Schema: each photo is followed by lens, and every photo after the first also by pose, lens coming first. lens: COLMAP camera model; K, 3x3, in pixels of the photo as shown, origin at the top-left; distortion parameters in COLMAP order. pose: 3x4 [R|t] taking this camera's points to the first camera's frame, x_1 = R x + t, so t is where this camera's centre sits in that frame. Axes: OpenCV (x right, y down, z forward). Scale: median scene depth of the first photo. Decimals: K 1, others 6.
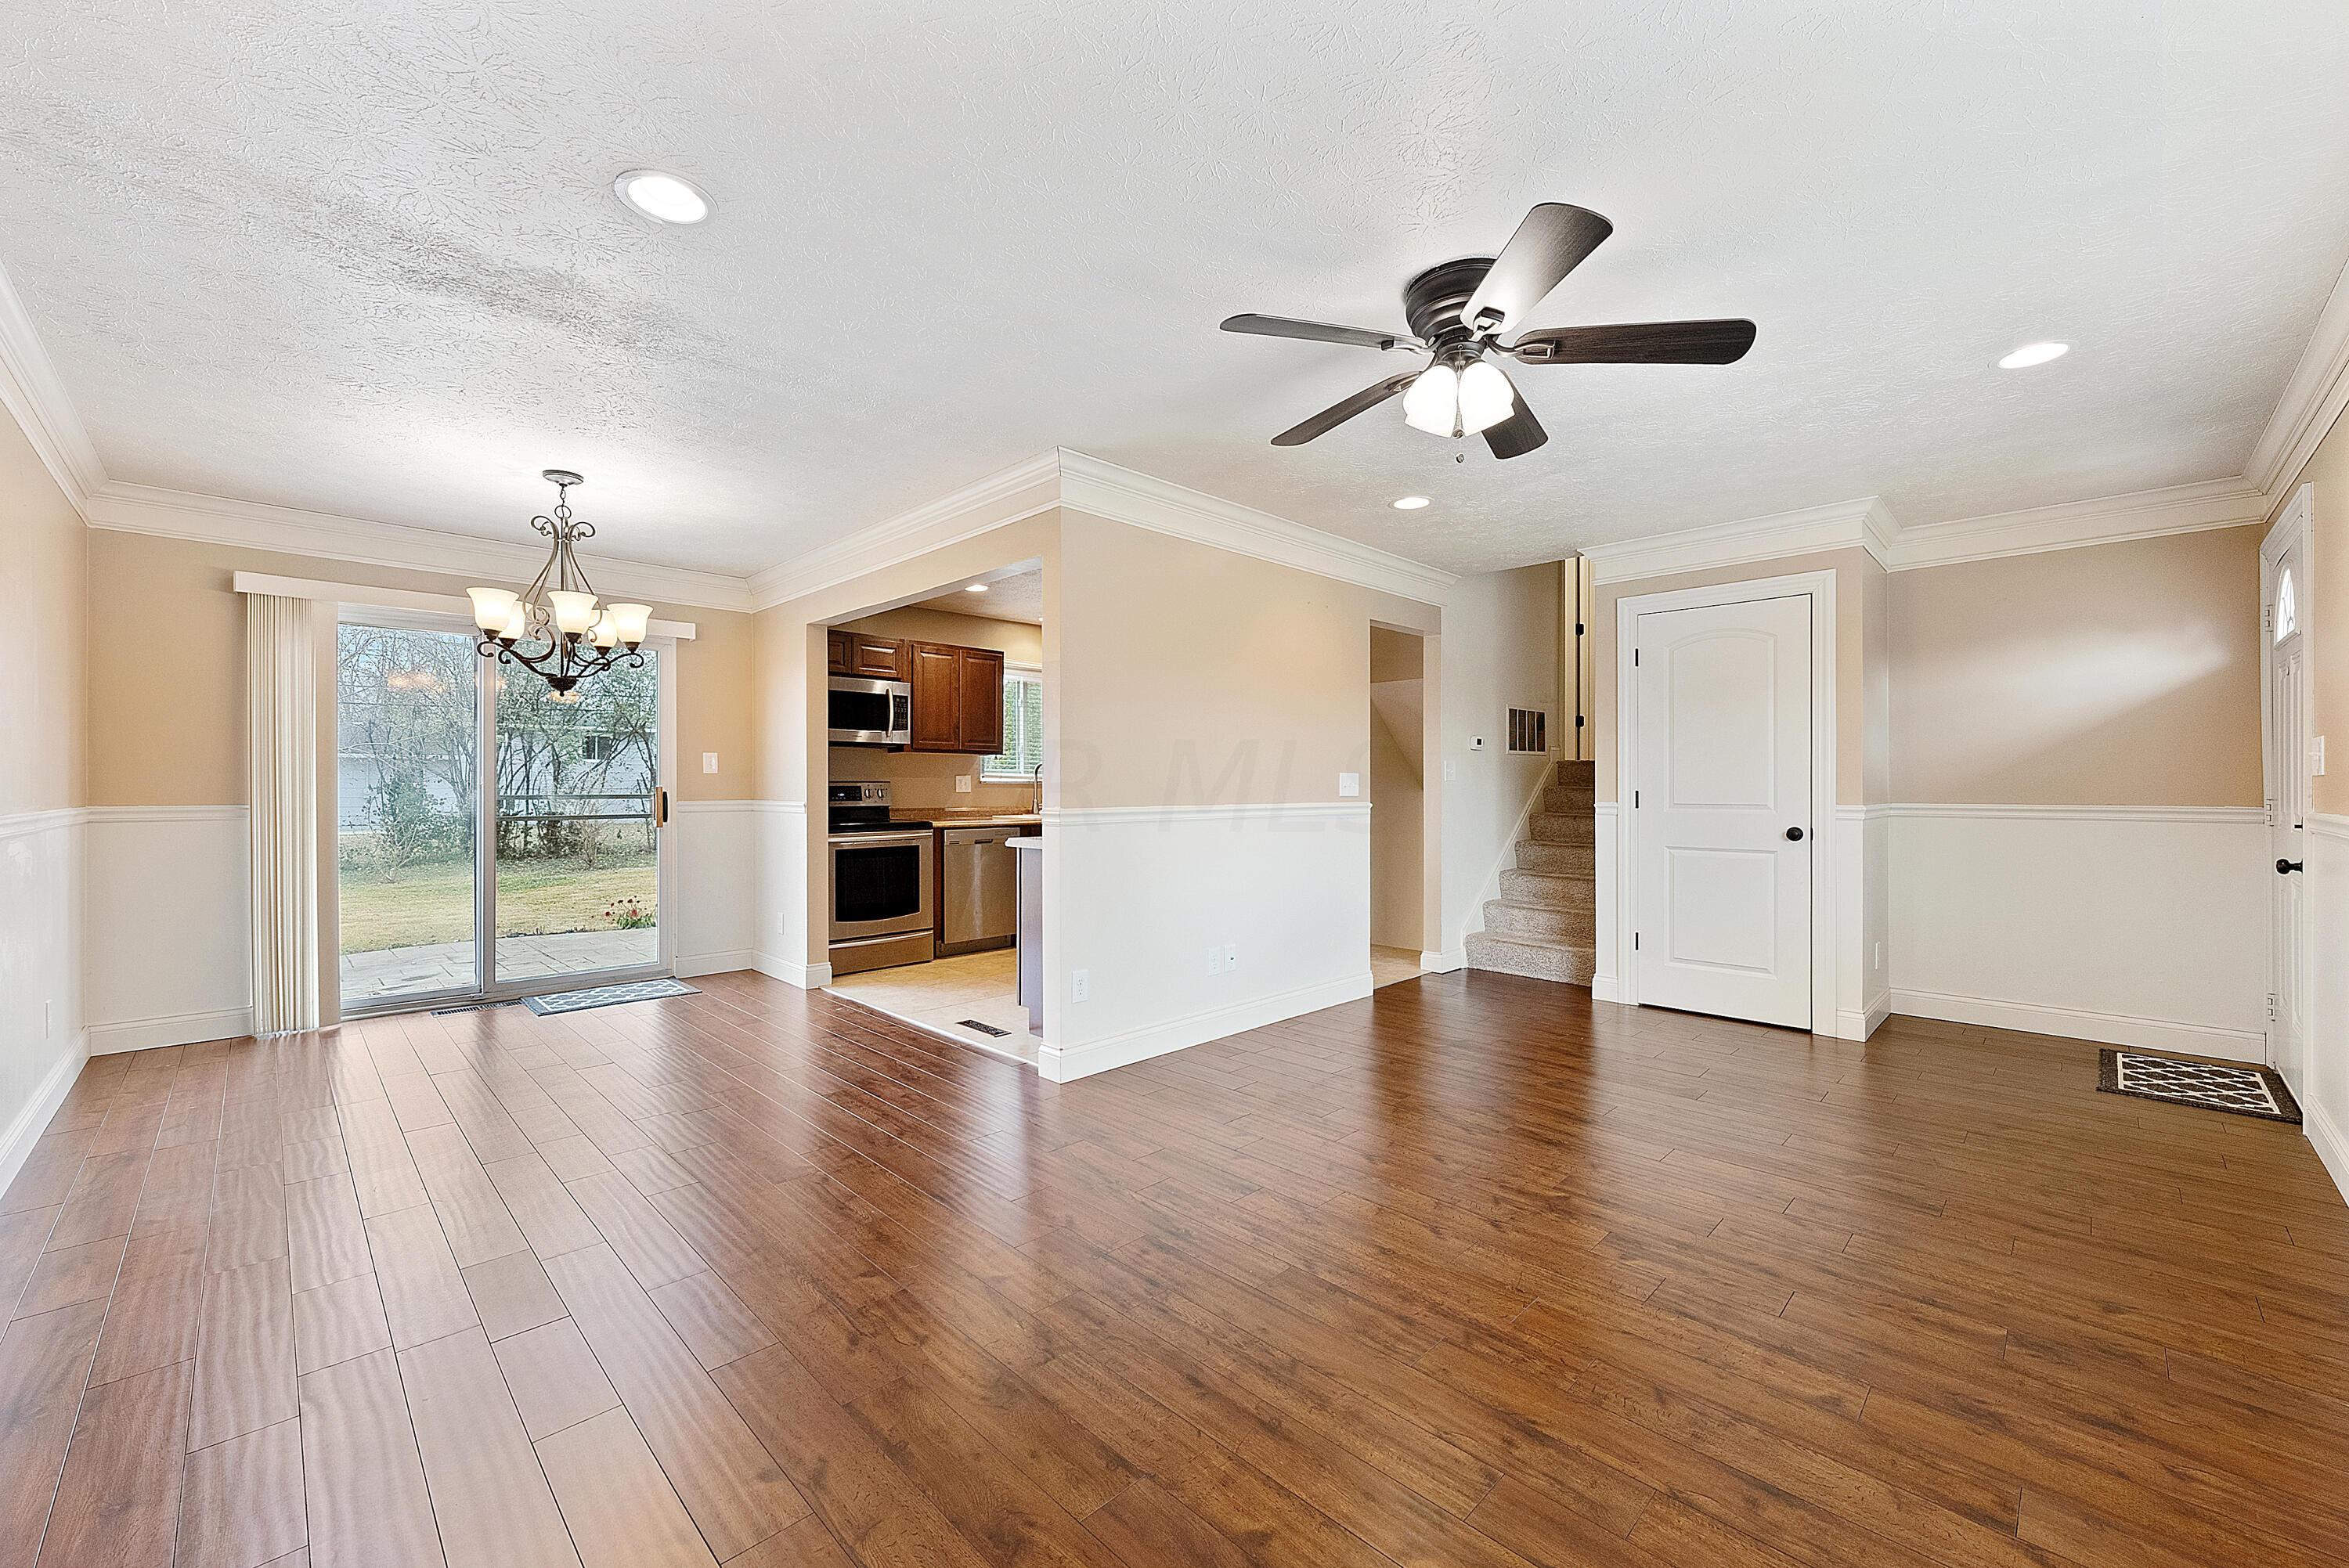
lens RADIAL K [[917.6, 0, 1174.5], [0, 917.6, 784.0], [0, 0, 1]] dist [-0.000927, -0.000034]
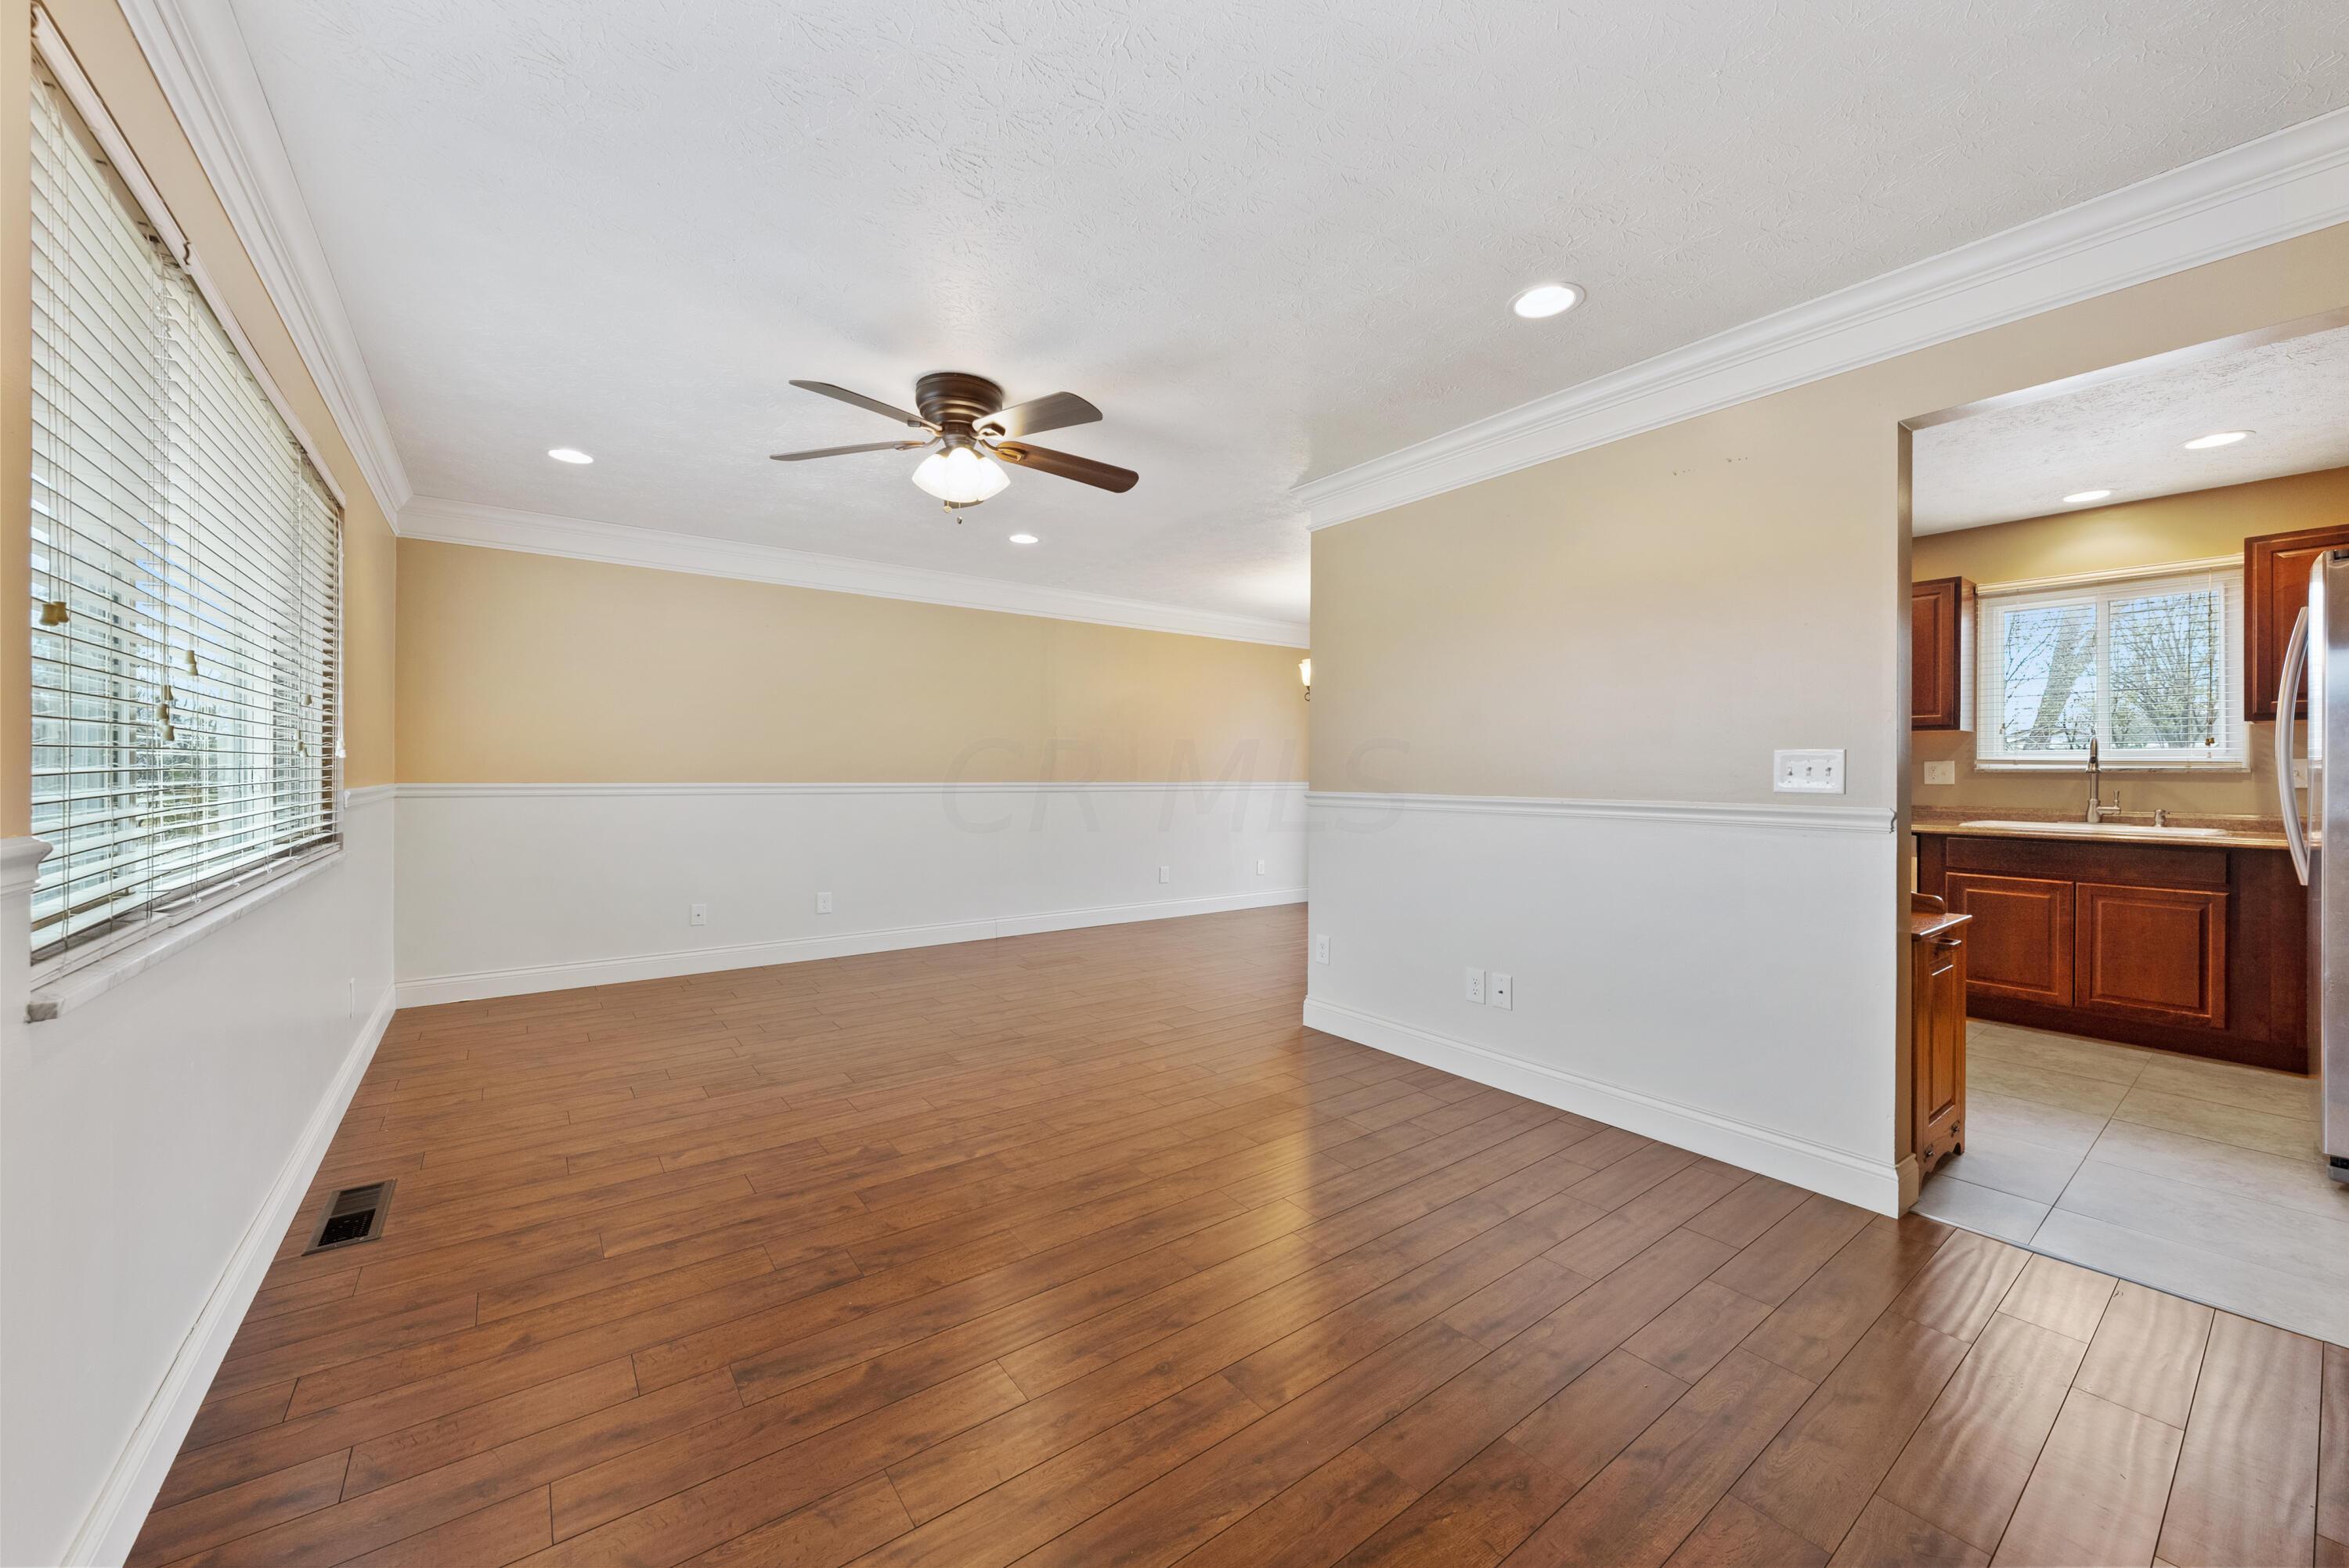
lens RADIAL K [[882.9, 0, 1174.5], [0, 882.9, 784.0], [0, 0, 1]] dist [0.000460, -0.000029]
pose [[-0.140281, 0.010240, -0.990059, 1.842810], [-0.004808, 0.999928, 0.011024, 0.011249], [0.990100, 0.006306, -0.140221, 1.808779]]
